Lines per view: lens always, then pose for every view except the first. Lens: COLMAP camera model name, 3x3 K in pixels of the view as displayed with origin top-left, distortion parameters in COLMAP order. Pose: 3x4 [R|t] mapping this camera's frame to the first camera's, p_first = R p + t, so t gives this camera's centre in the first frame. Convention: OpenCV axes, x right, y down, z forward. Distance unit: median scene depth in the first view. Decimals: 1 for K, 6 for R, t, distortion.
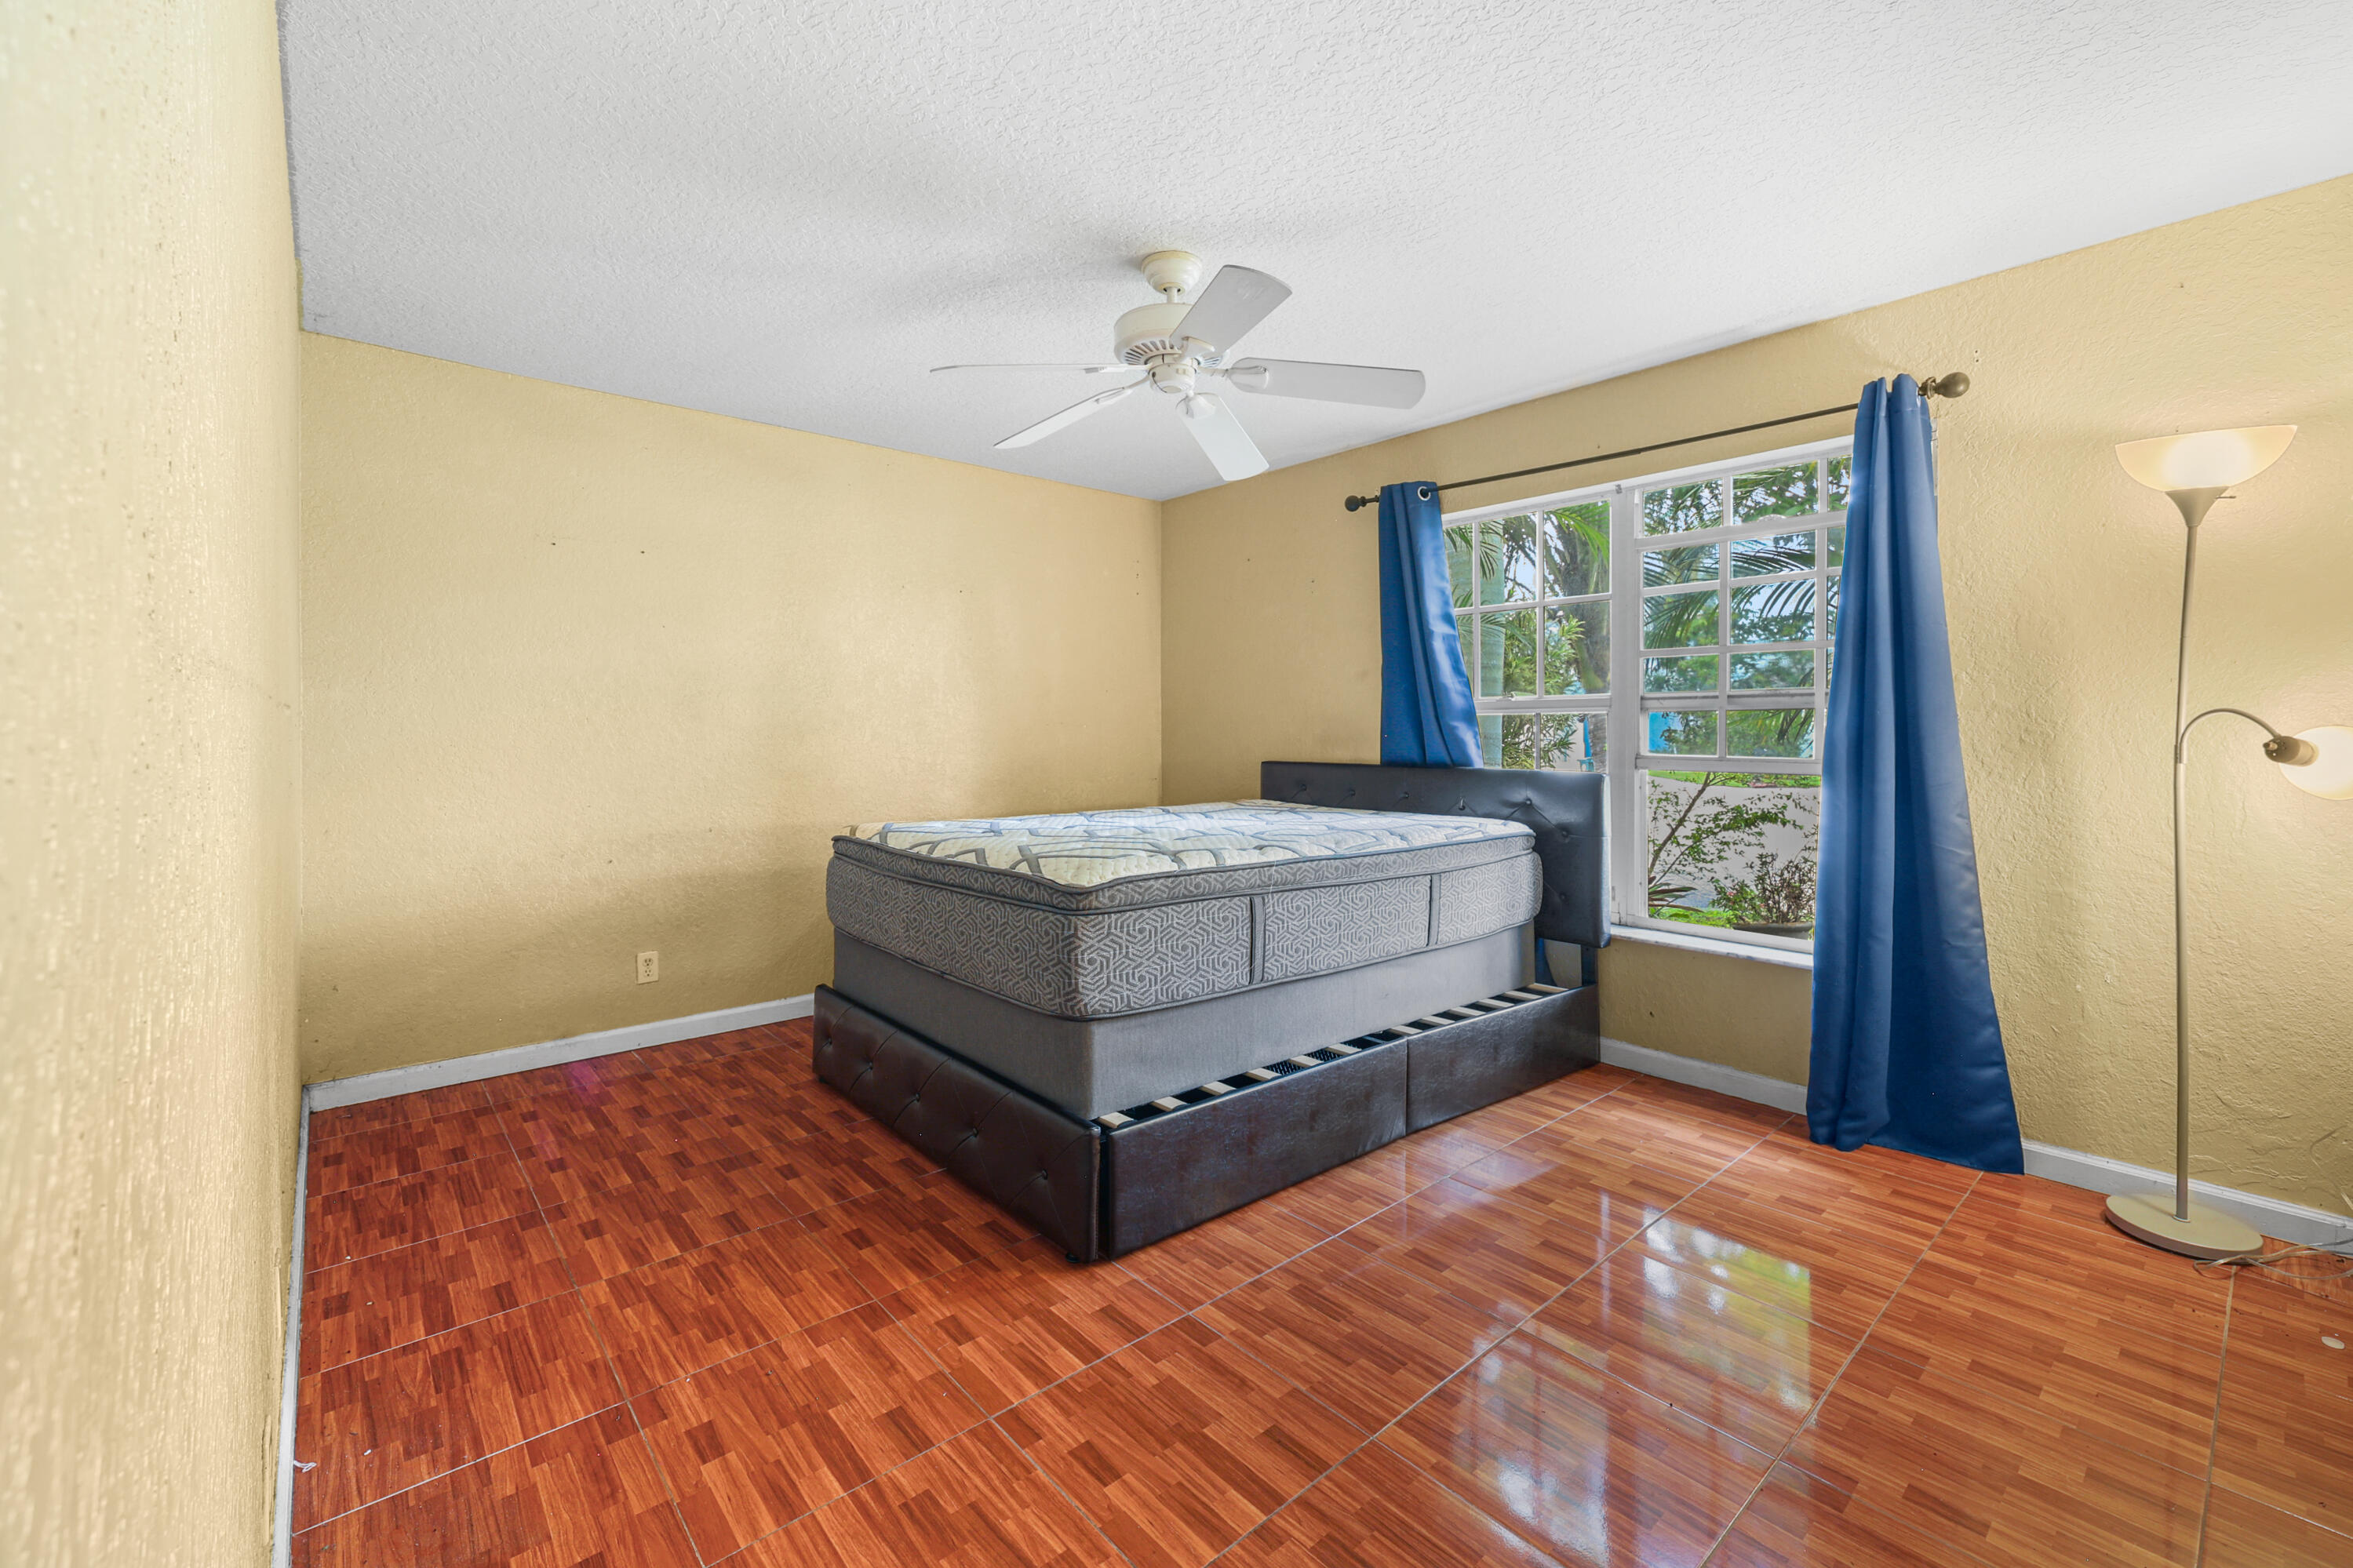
lens RADIAL K [[989.9, 0, 1173.8], [0, 989.9, 744.0], [0, 0, 1]] dist [-0.000191, 0.000369]
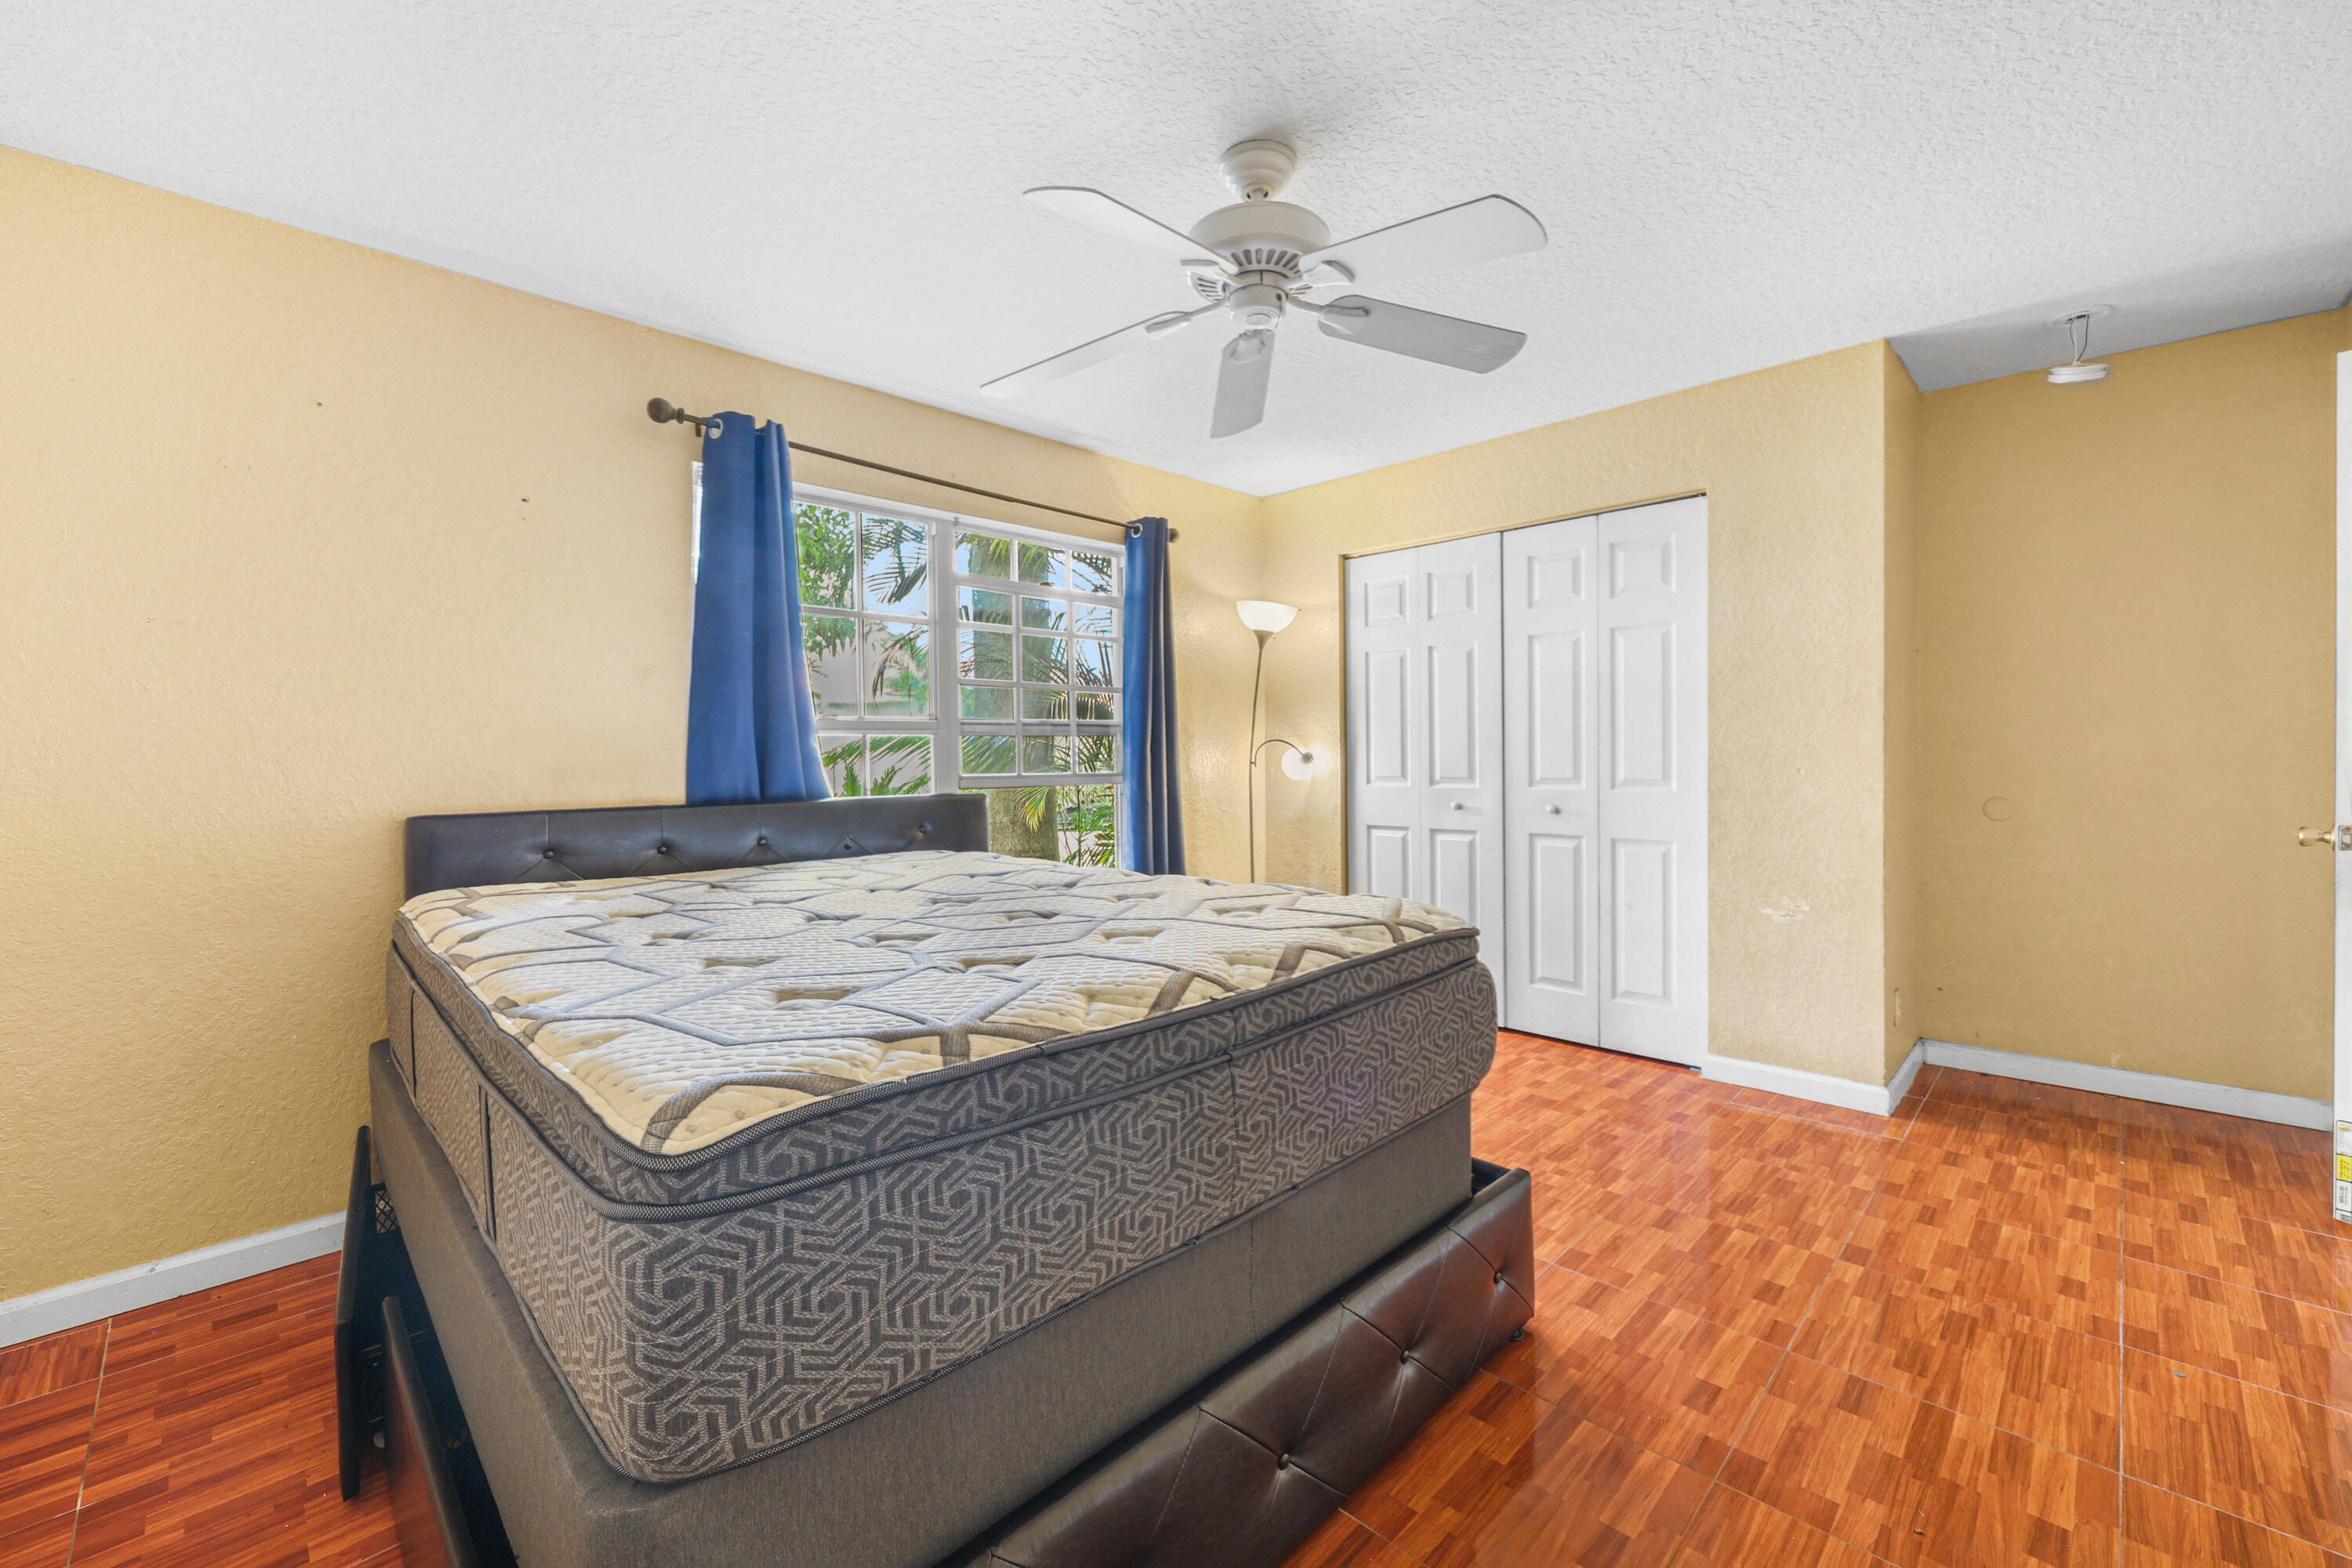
lens RADIAL K [[989.6, 0, 1173.3], [0, 989.6, 744.0], [0, 0, 1]] dist [-0.000191, 0.000369]
pose [[-0.095347, 0.016541, 0.995307, -0.964781], [0.029977, 0.999456, -0.013738, -0.001754], [-0.994993, 0.028526, -0.095791, 1.384518]]
